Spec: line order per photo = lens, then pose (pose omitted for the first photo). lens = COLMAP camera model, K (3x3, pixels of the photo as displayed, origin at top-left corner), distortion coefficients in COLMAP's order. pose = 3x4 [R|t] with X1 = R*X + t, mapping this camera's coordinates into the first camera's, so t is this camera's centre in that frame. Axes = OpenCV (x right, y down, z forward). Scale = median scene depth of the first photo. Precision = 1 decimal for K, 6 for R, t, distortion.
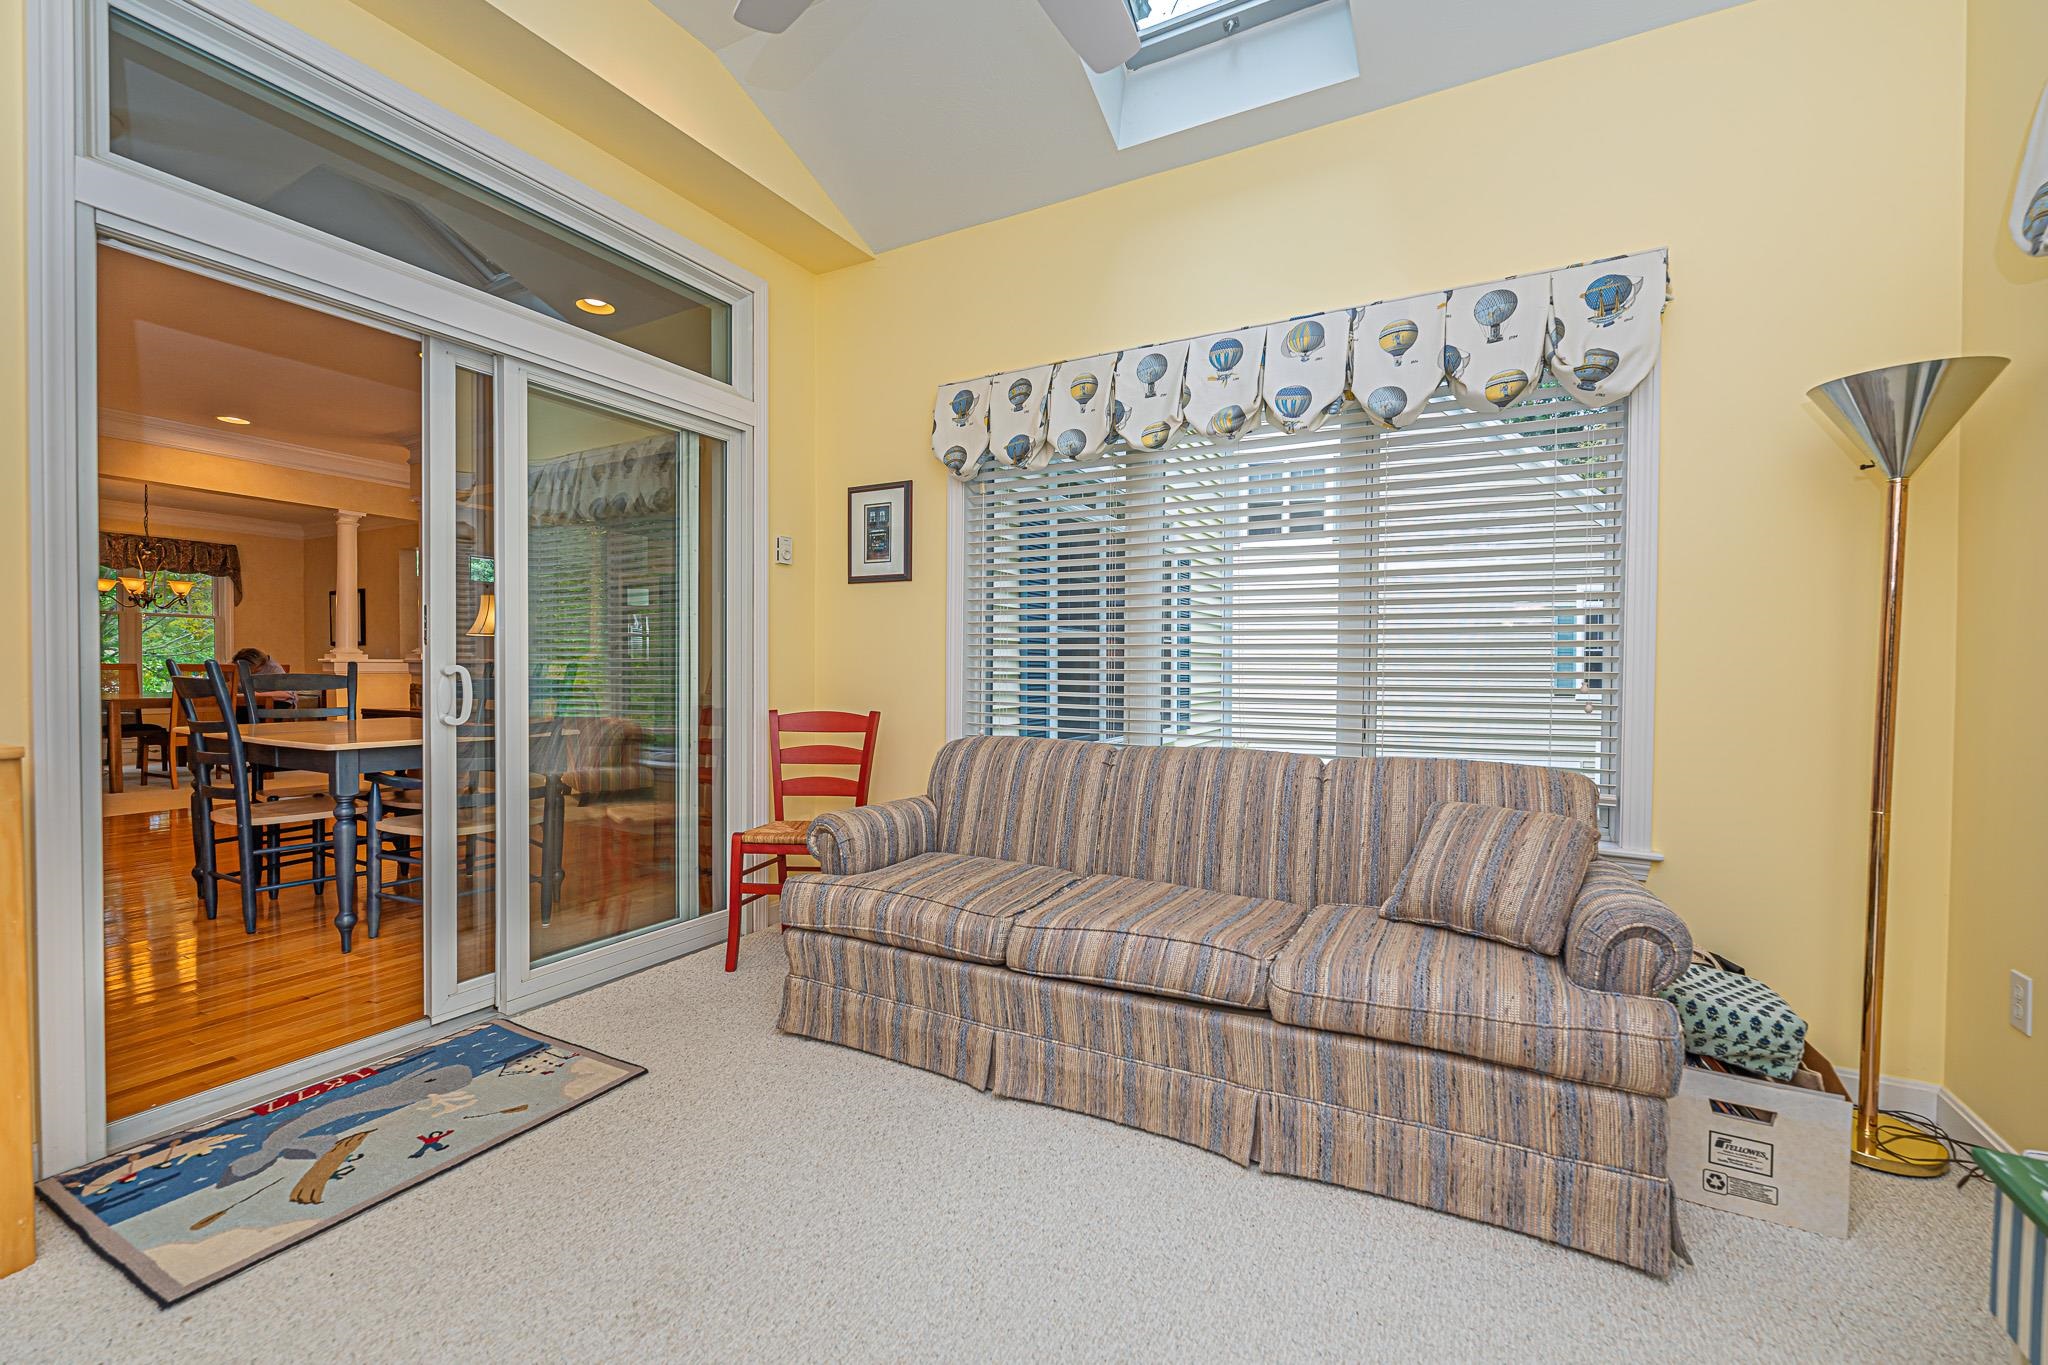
lens RADIAL K [[806.3, 0, 1015.5], [0, 806.3, 685.0], [0, 0, 1]] dist [0.001474, 0.000134]
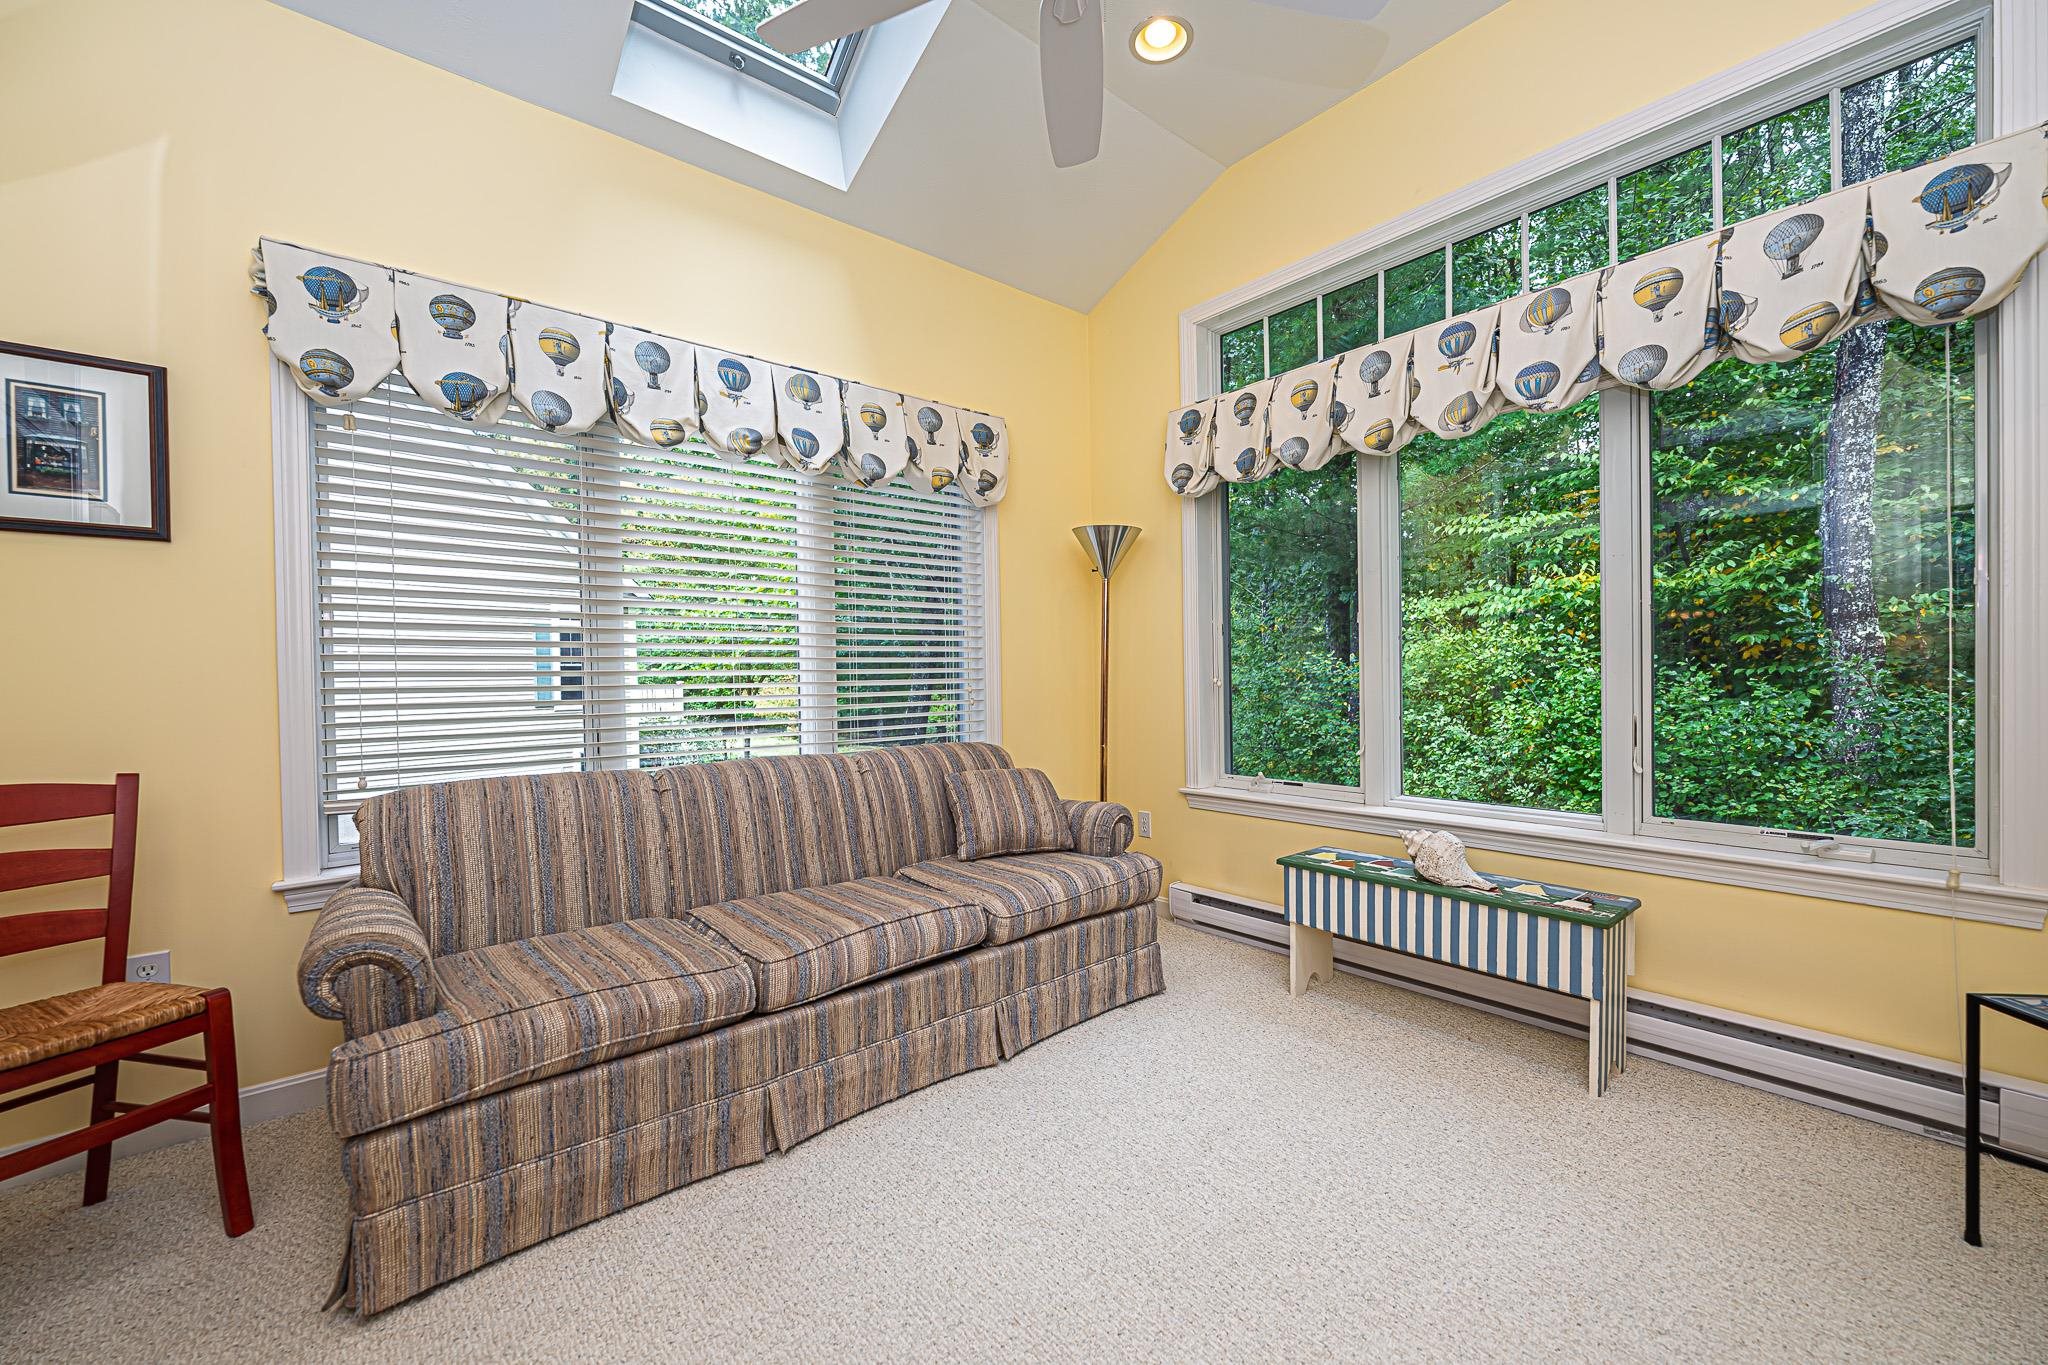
lens RADIAL K [[806.3, 0, 1014.8], [0, 806.3, 683.9], [0, 0, 1]] dist [0.001474, 0.000134]
pose [[0.384623, -0.021143, 0.922832, -0.584970], [0.039549, 0.999197, 0.006409, -0.010742], [-0.922226, 0.034032, 0.385150, 0.305051]]
